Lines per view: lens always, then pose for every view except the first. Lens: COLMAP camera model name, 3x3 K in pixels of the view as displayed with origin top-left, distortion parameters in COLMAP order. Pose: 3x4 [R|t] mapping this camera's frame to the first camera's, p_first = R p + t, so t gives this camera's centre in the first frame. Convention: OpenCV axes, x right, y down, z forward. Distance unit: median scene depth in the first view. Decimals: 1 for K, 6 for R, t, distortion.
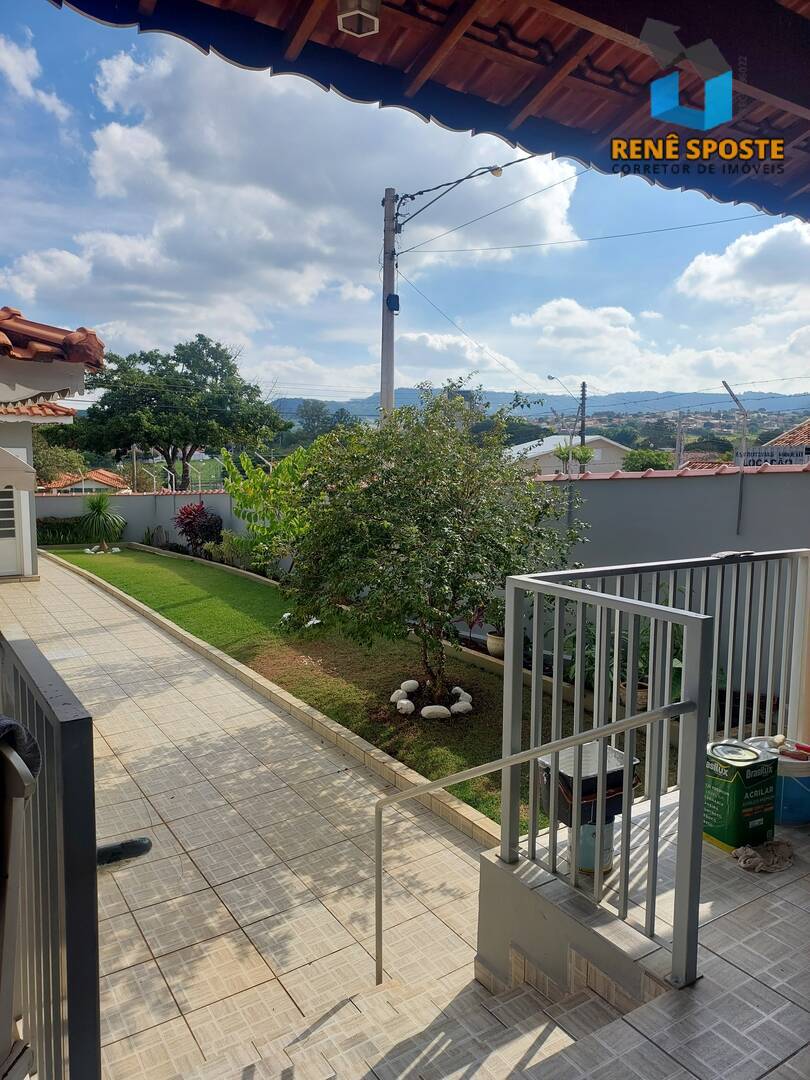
lens RADIAL K [[783.0, 0, 408.0], [0, 783.0, 541.7], [0, 0, 1]] dist [0.057787, -0.031257]
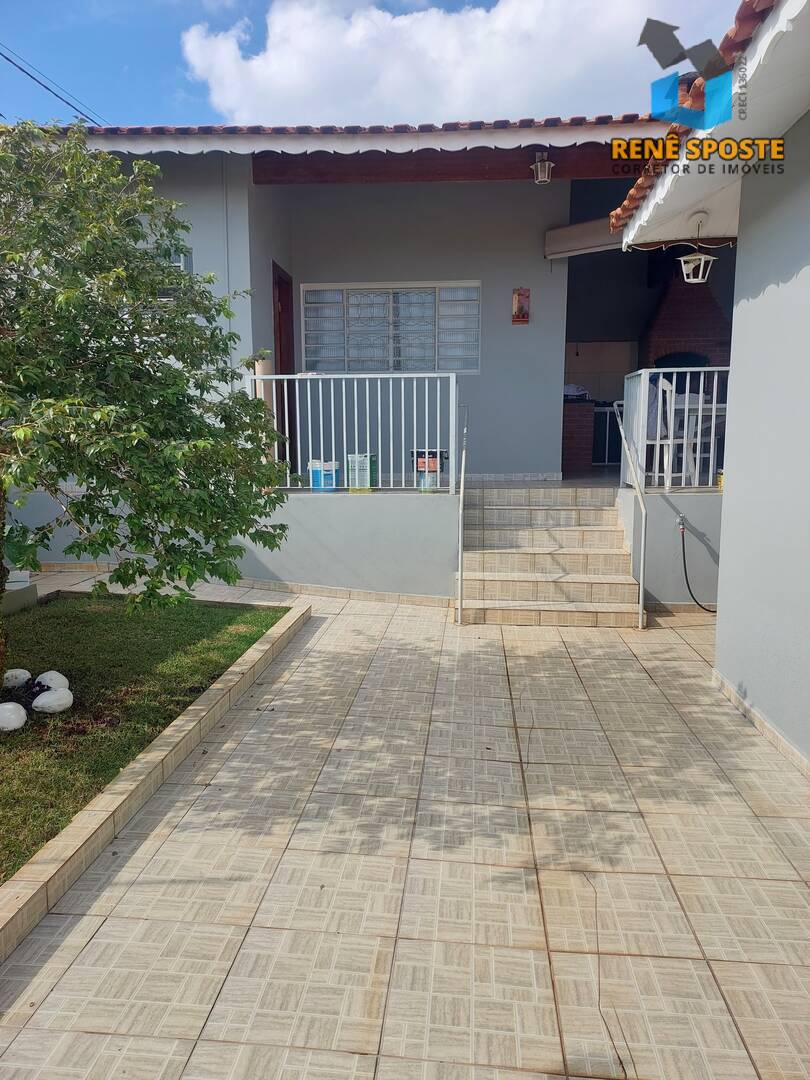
lens RADIAL K [[783.0, 0, 409.7], [0, 783.0, 540.8], [0, 0, 1]] dist [0.057787, -0.031257]
pose [[-0.787098, -0.091638, 0.609983, -0.492107], [0.069764, 0.969332, 0.235645, -0.011158], [-0.612870, 0.228031, -0.756566, 1.161433]]
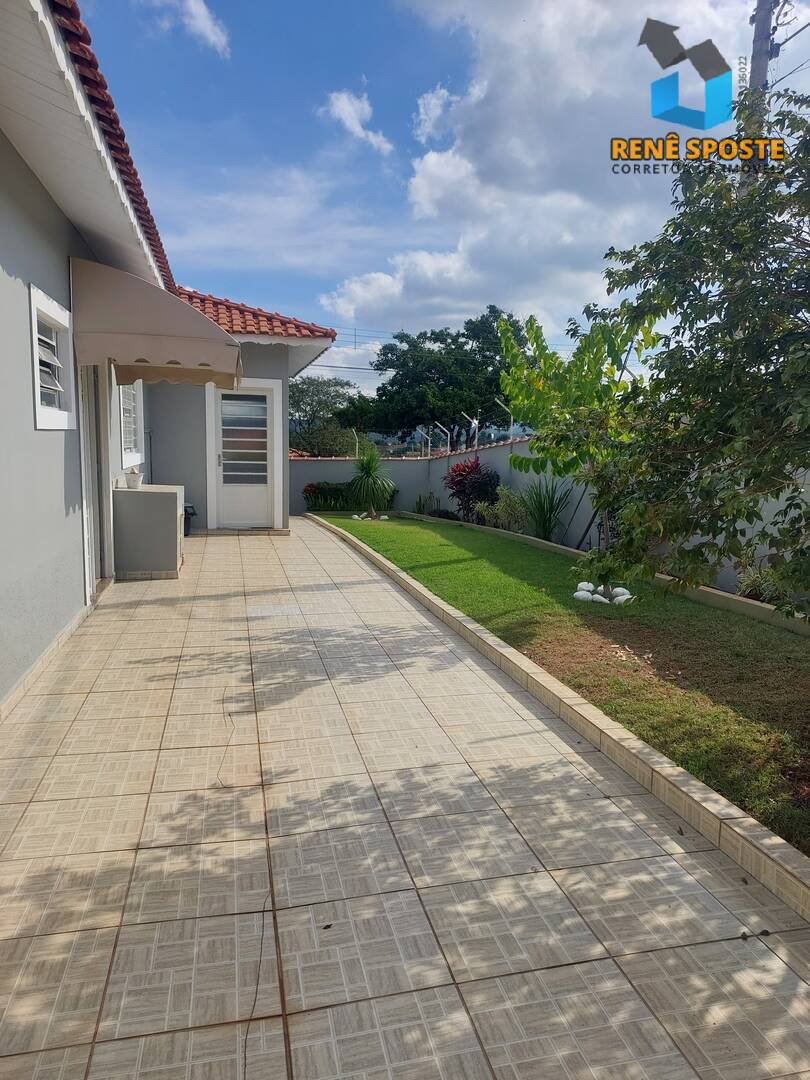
lens RADIAL K [[783.0, 0, 406.9], [0, 783.0, 544.7], [0, 0, 1]] dist [0.057787, -0.031257]
pose [[0.936204, 0.052680, -0.347487, -0.095210], [-0.053557, 0.998540, 0.007088, 0.089955], [0.347353, 0.011974, 0.937658, 0.476290]]
